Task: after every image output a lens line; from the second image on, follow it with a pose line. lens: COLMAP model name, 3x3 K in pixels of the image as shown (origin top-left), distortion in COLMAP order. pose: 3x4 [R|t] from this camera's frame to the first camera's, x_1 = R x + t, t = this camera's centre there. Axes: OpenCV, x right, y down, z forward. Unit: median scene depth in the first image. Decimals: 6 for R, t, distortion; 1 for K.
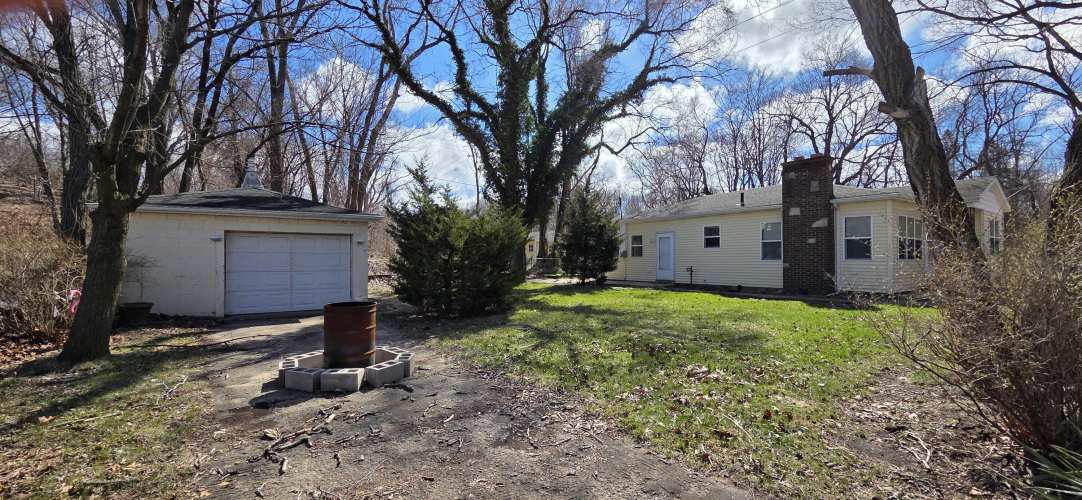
lens RADIAL K [[448.3, 0, 543.1], [0, 448.3, 253.5], [0, 0, 1]] dist [0.006117, -0.000121]
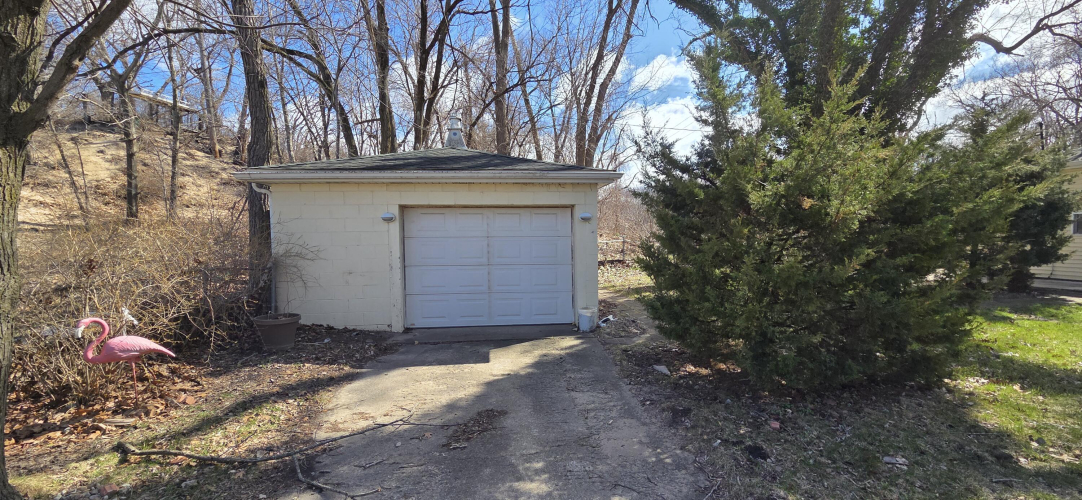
lens RADIAL K [[448.3, 0, 539.1], [0, 448.3, 249.0], [0, 0, 1]] dist [0.006117, -0.000121]
pose [[0.878342, 0.009269, -0.477943, -0.109611], [0.012747, 0.999002, 0.042801, -0.006308], [0.477863, -0.043687, 0.877348, 0.275124]]
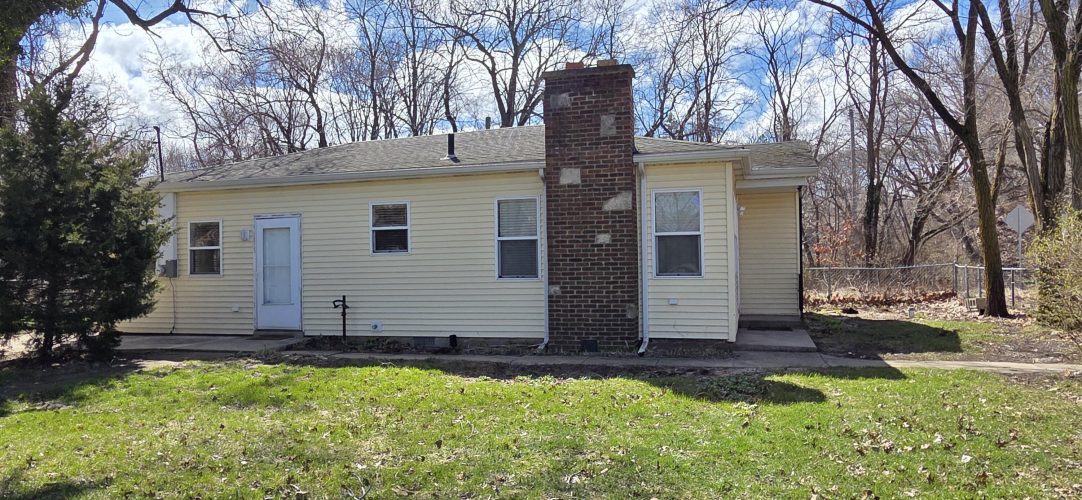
lens RADIAL K [[755.1, 0, 532.1], [0, 755.1, 253.0], [0, 0, 1]] dist [-0.006376, 0.019997]
pose [[0.798303, -0.002920, 0.602248, 0.037669], [0.008520, 0.999943, -0.006446, -0.006177], [-0.602195, 0.010278, 0.798283, 0.306332]]
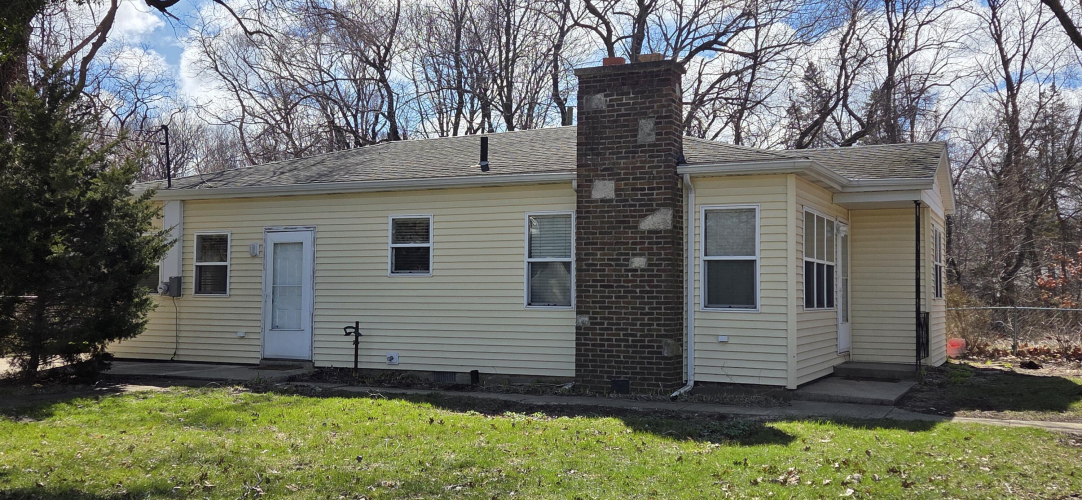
lens RADIAL K [[1045.9, 0, 548.4], [0, 1045.9, 243.7], [0, 0, 1]] dist [0.056242, 0.000000]
pose [[0.877310, 0.031626, 0.478881, 0.047632], [-0.014954, 0.999143, -0.038590, -0.005196], [-0.479691, 0.026694, 0.877031, 0.147981]]
